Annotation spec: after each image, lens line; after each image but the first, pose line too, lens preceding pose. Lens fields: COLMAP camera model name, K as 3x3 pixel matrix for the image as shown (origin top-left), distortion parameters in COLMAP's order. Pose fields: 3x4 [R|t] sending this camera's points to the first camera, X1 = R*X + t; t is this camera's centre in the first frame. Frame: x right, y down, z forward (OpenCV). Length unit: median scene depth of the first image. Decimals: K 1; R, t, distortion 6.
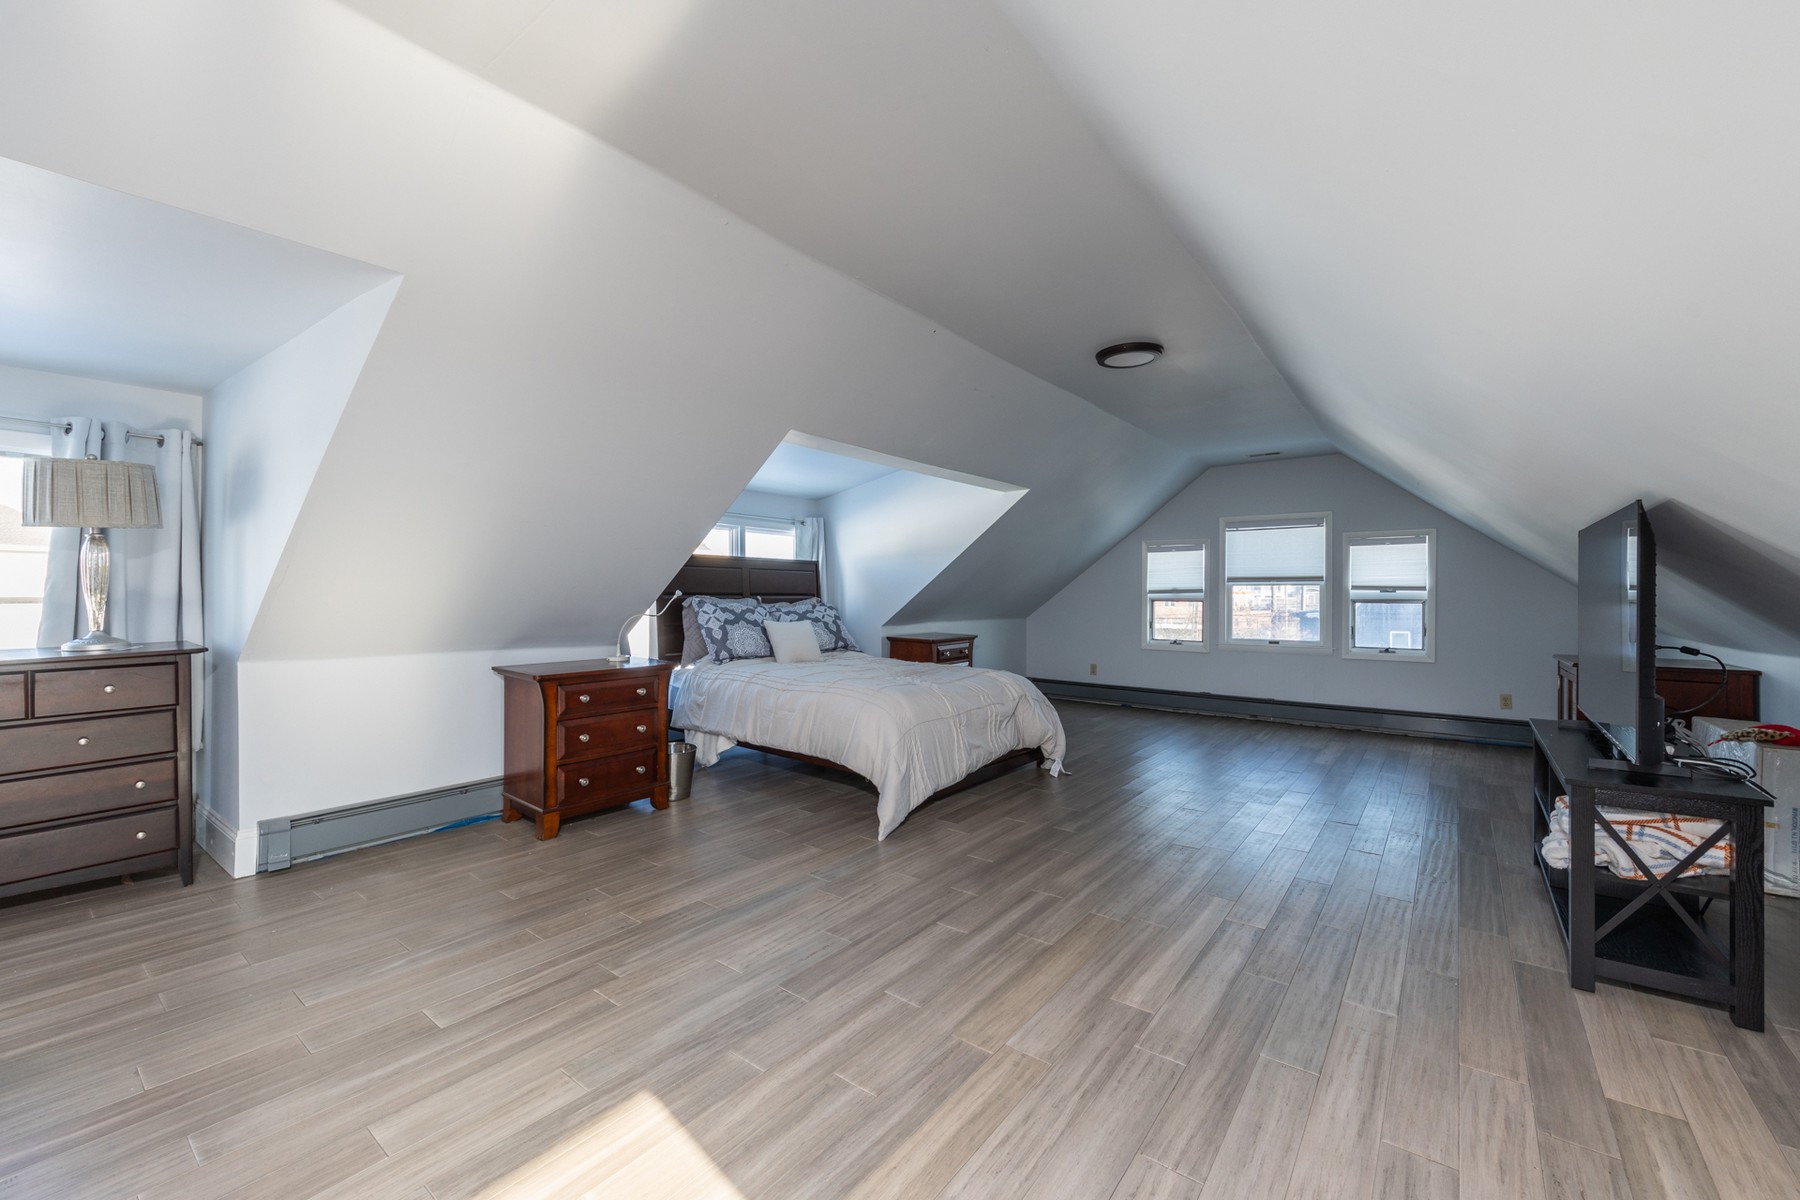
lens RADIAL K [[734.5, 0, 887.9], [0, 734.5, 592.4], [0, 0, 1]] dist [-0.002032, 0.000754]
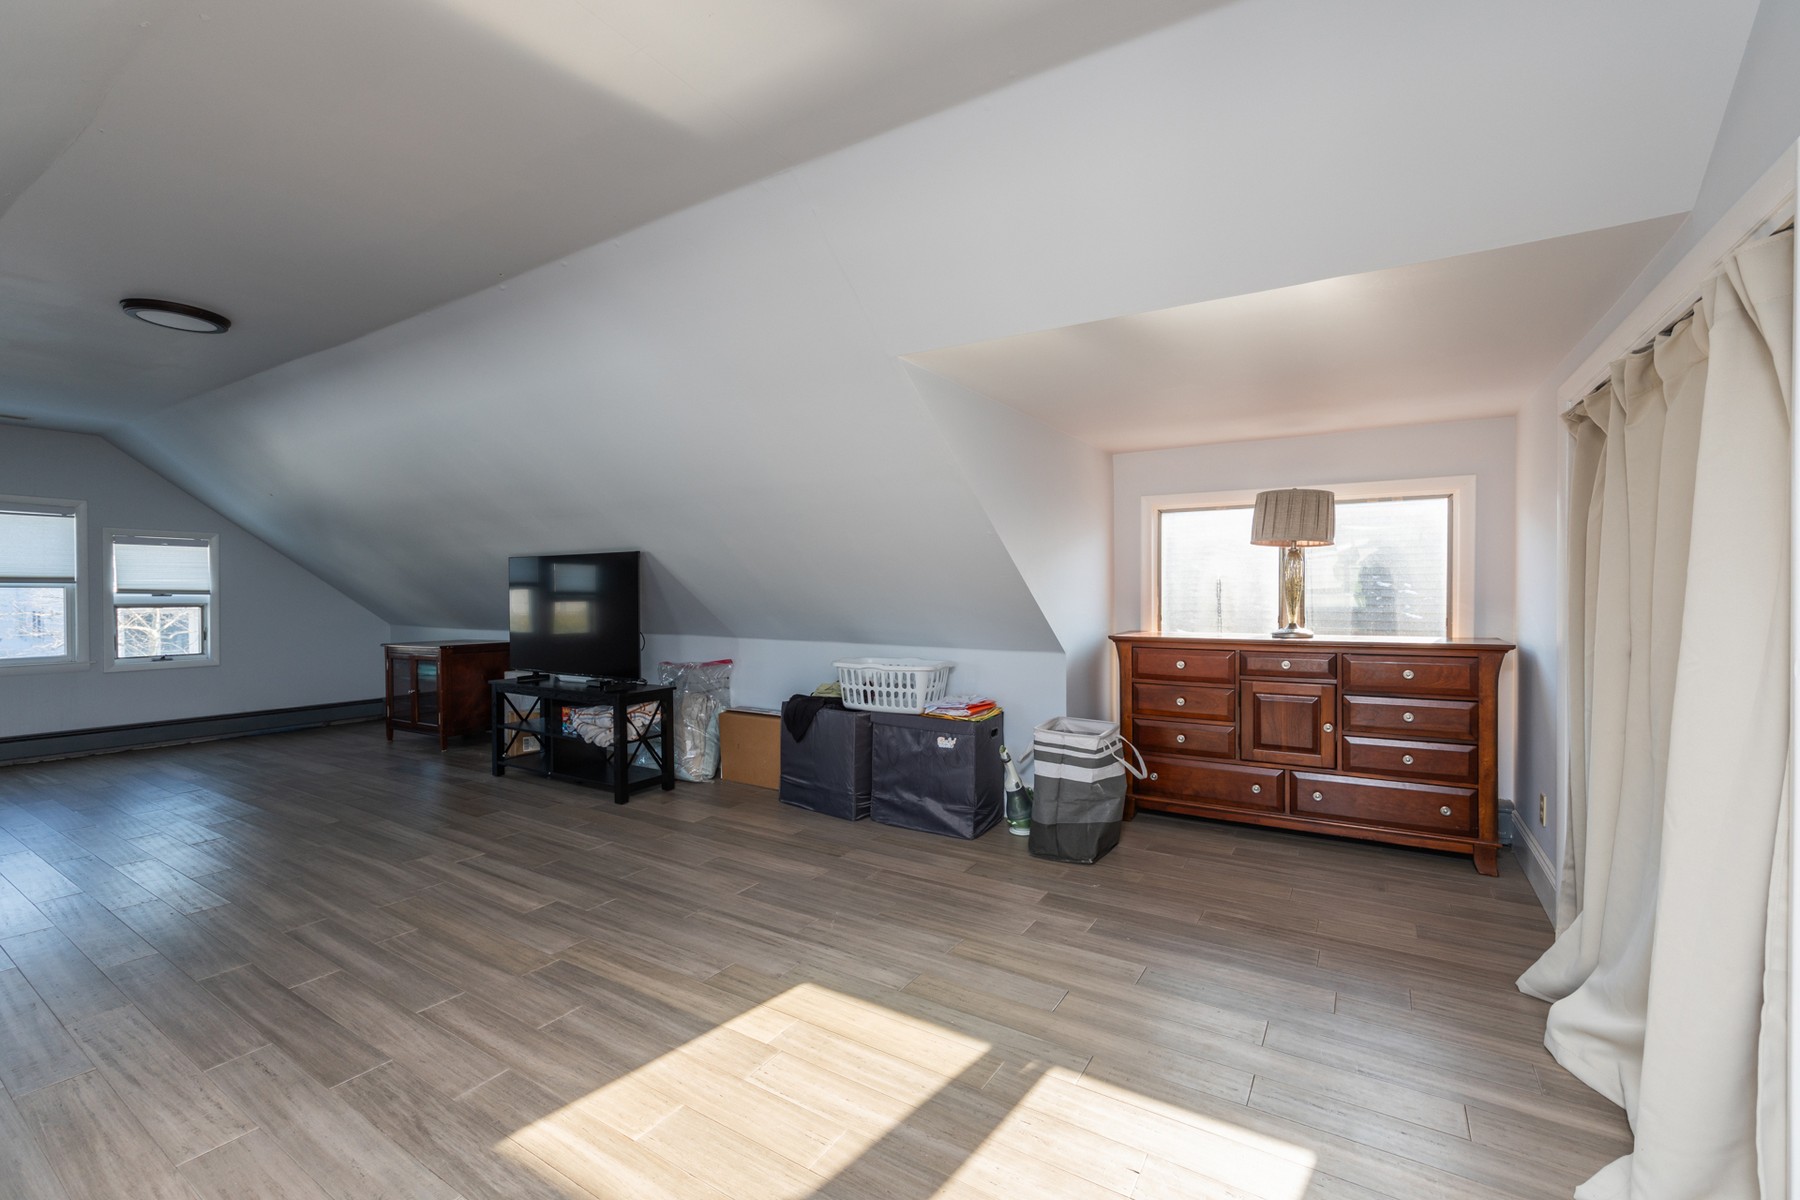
lens RADIAL K [[734.5, 0, 885.6], [0, 734.5, 601.2], [0, 0, 1]] dist [-0.002032, 0.000754]
pose [[-0.075942, -0.011668, 0.997044, -0.849513], [0.001509, 0.999929, 0.011817, -0.008756], [-0.997111, 0.002402, -0.075919, 0.382816]]
